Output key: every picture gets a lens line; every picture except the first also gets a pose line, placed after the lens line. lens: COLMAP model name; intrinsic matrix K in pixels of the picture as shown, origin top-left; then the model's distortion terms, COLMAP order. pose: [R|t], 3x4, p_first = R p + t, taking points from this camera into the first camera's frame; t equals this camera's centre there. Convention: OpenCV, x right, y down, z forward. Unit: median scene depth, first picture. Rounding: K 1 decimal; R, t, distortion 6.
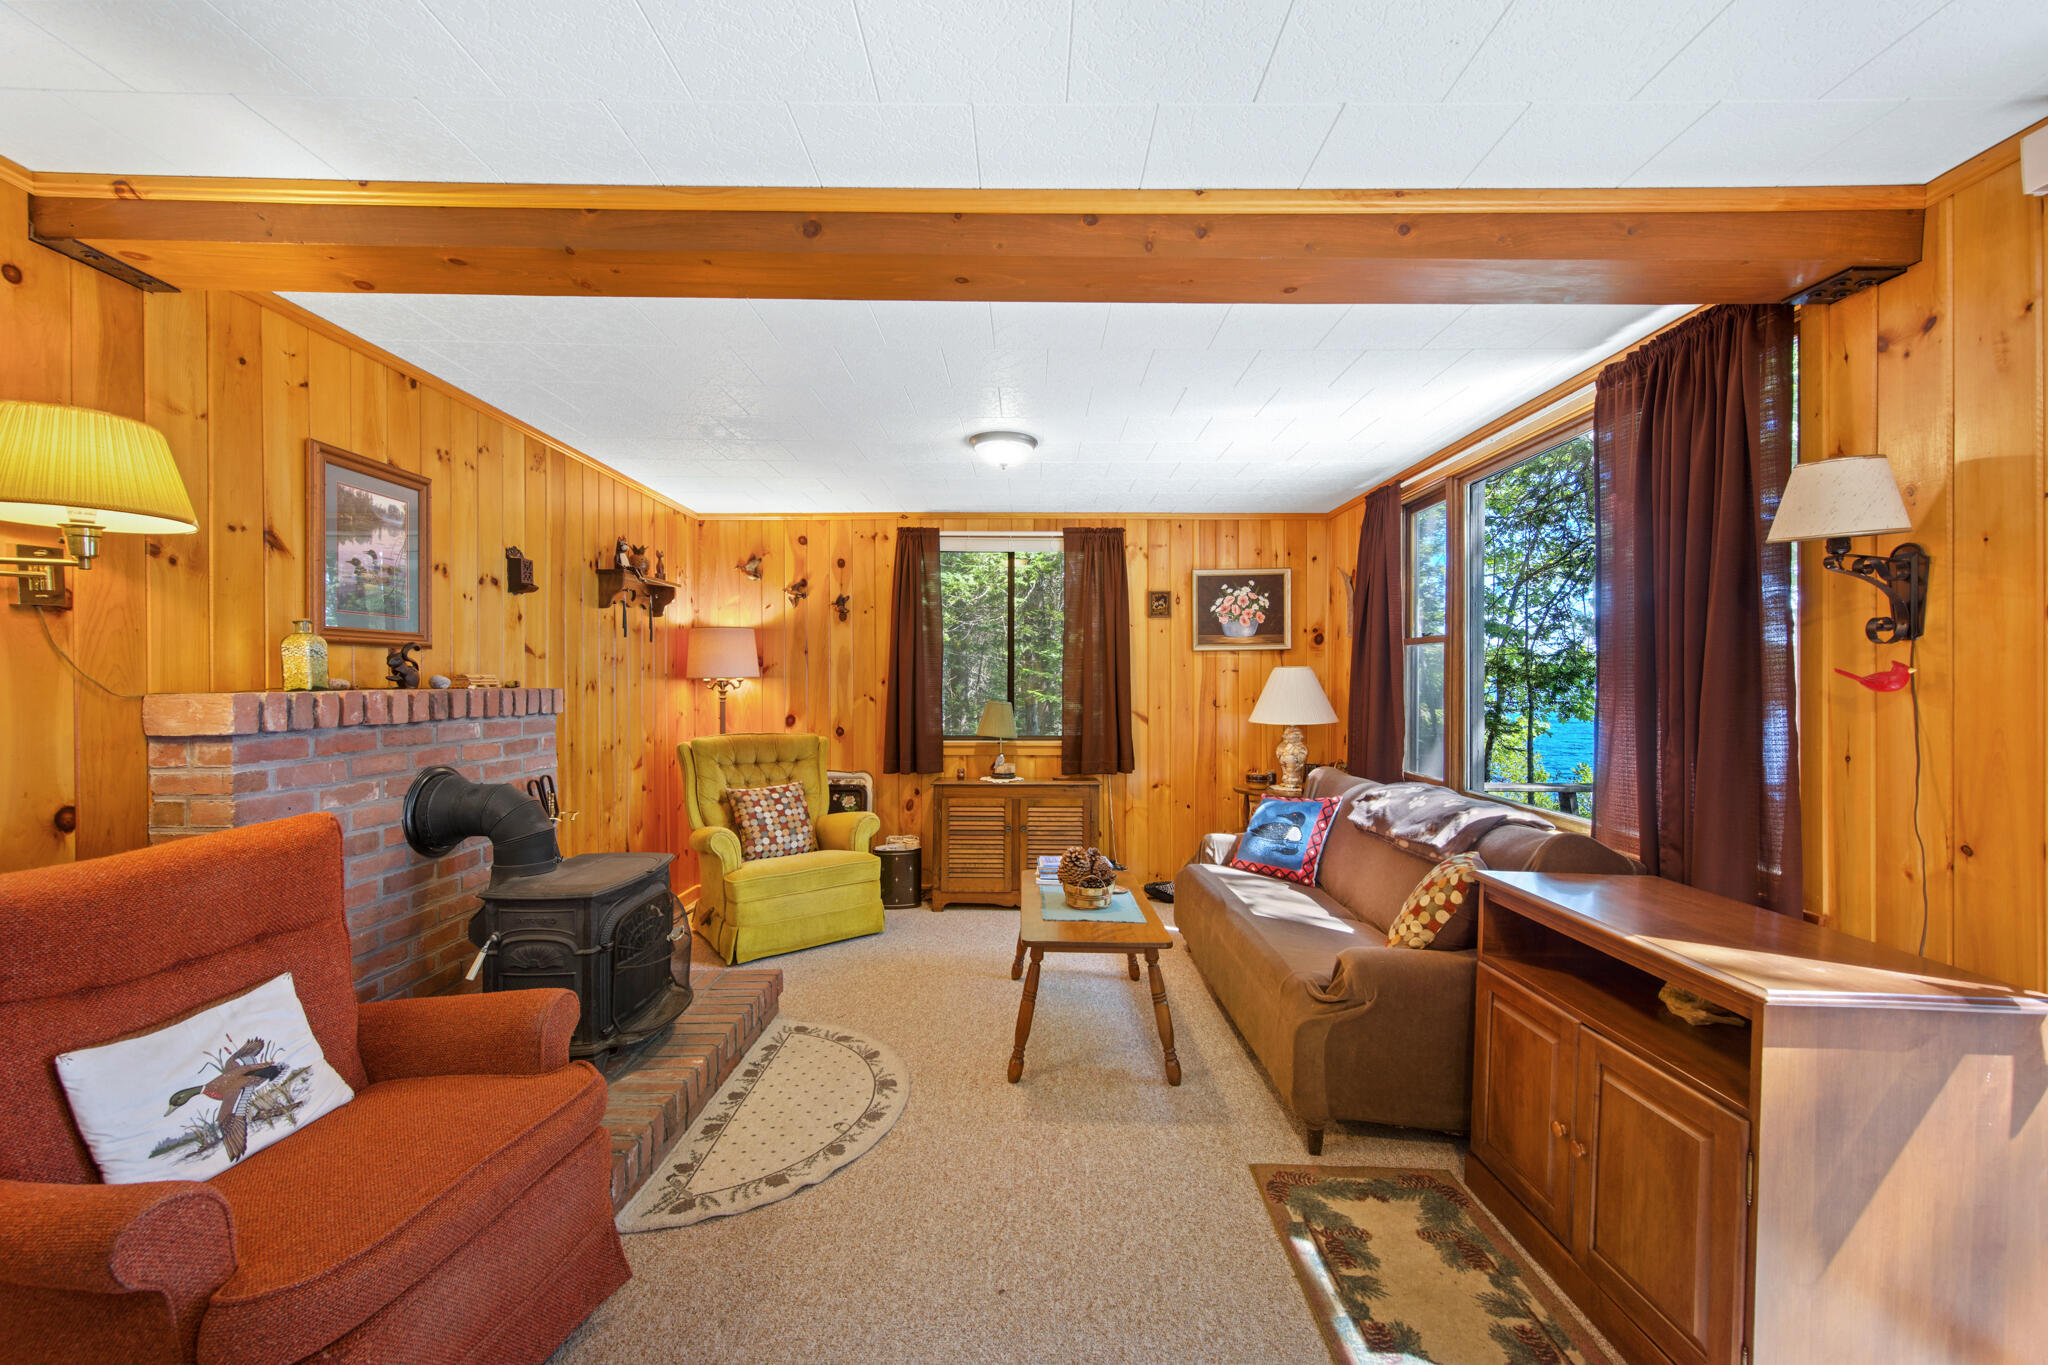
lens RADIAL K [[811.7, 0, 1035.2], [0, 811.7, 680.5], [0, 0, 1]] dist [0.000612, 0.000080]
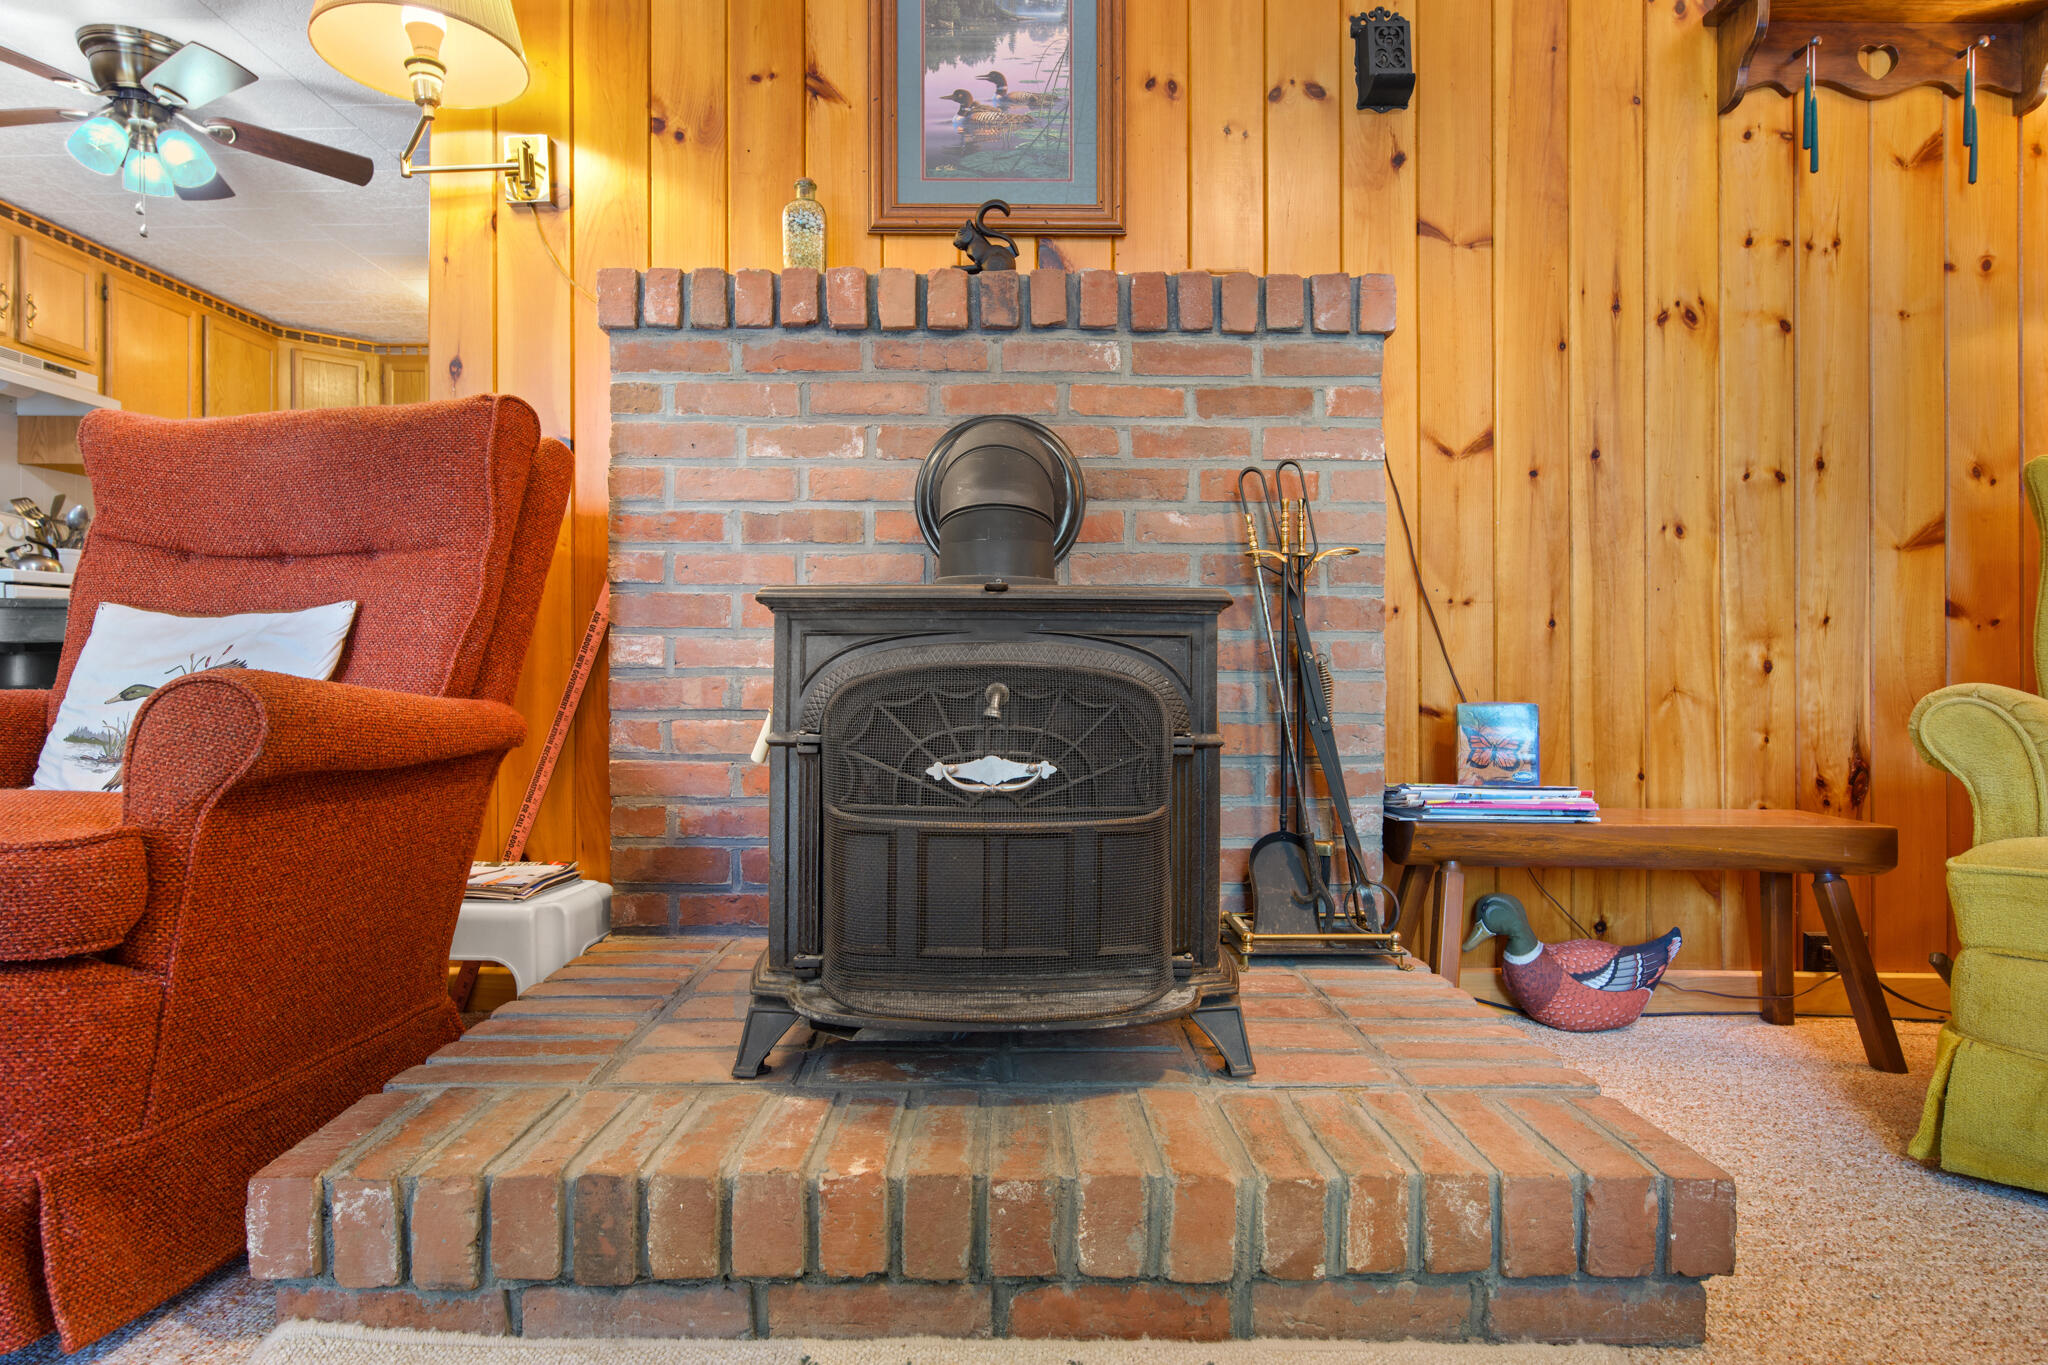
lens RADIAL K [[1110.5, 0, 1017.8], [0, 1110.5, 674.9], [0, 0, 1]] dist [0.001423, 0.000496]
pose [[0.005195, 0.013648, -0.999893, -0.002384], [-0.002226, 0.999905, 0.013637, 0.301543], [0.999984, 0.002155, 0.005225, 1.142637]]
